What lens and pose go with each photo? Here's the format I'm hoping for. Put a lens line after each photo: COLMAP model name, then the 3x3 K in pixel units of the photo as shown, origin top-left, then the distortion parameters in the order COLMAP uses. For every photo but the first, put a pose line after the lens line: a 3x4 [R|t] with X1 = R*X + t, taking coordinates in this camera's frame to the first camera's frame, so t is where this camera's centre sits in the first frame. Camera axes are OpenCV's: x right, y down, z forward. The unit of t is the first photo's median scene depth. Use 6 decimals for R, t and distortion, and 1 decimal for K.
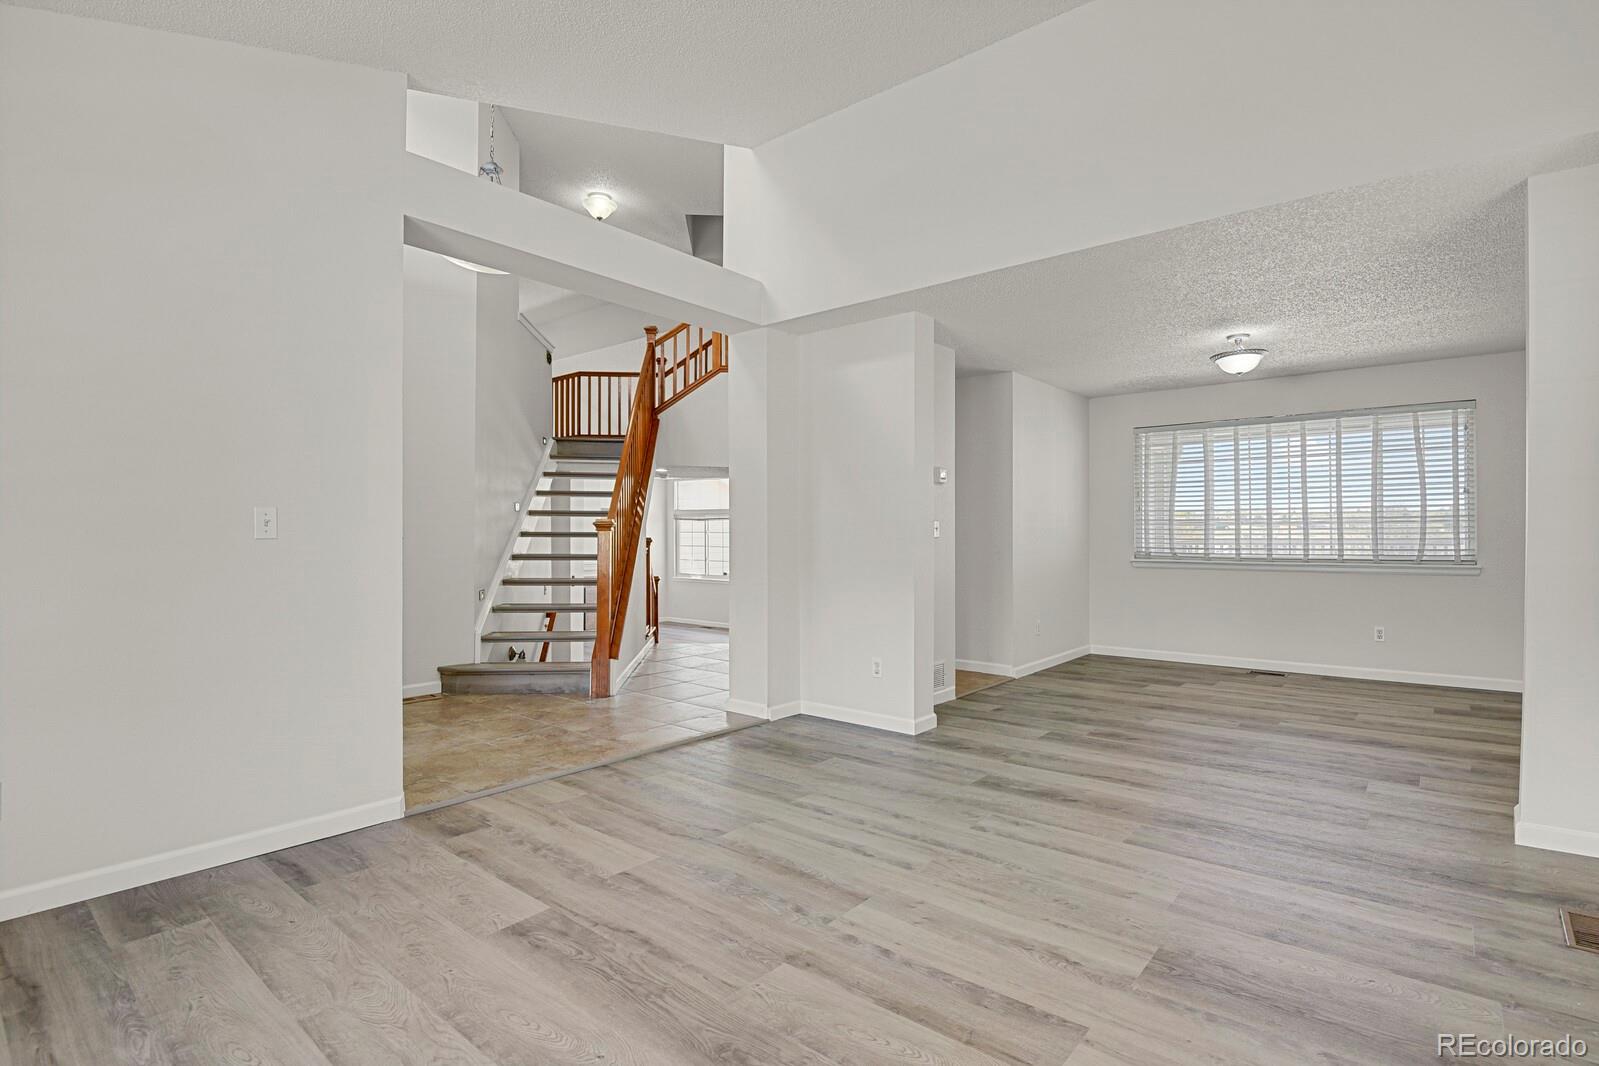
lens RADIAL K [[780.1, 0, 799.5], [0, 780.1, 543.1], [0, 0, 1]] dist [-0.025112, -0.002121]
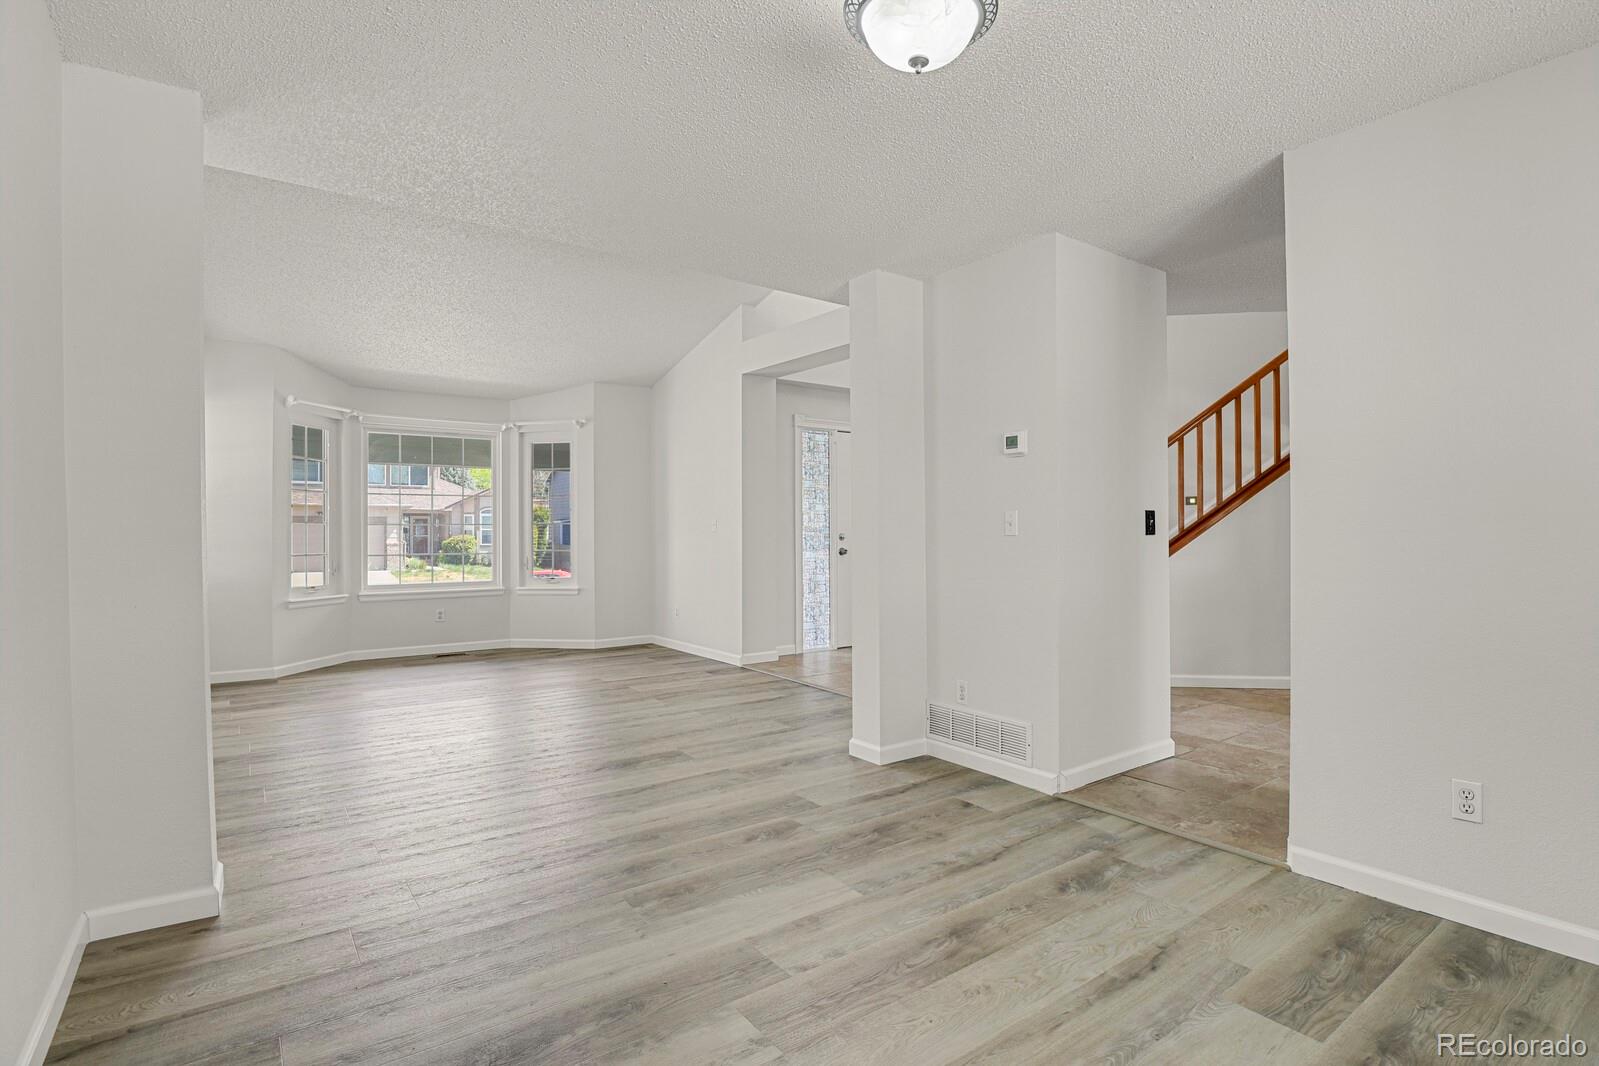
lens RADIAL K [[780.1, 0, 791.0], [0, 780.1, 528.3], [0, 0, 1]] dist [-0.025112, -0.002121]
pose [[-0.239245, 0.002941, -0.970955, 1.162922], [-0.012856, 0.999898, 0.006197, -0.016488], [0.970874, 0.013965, -0.239183, 1.302991]]
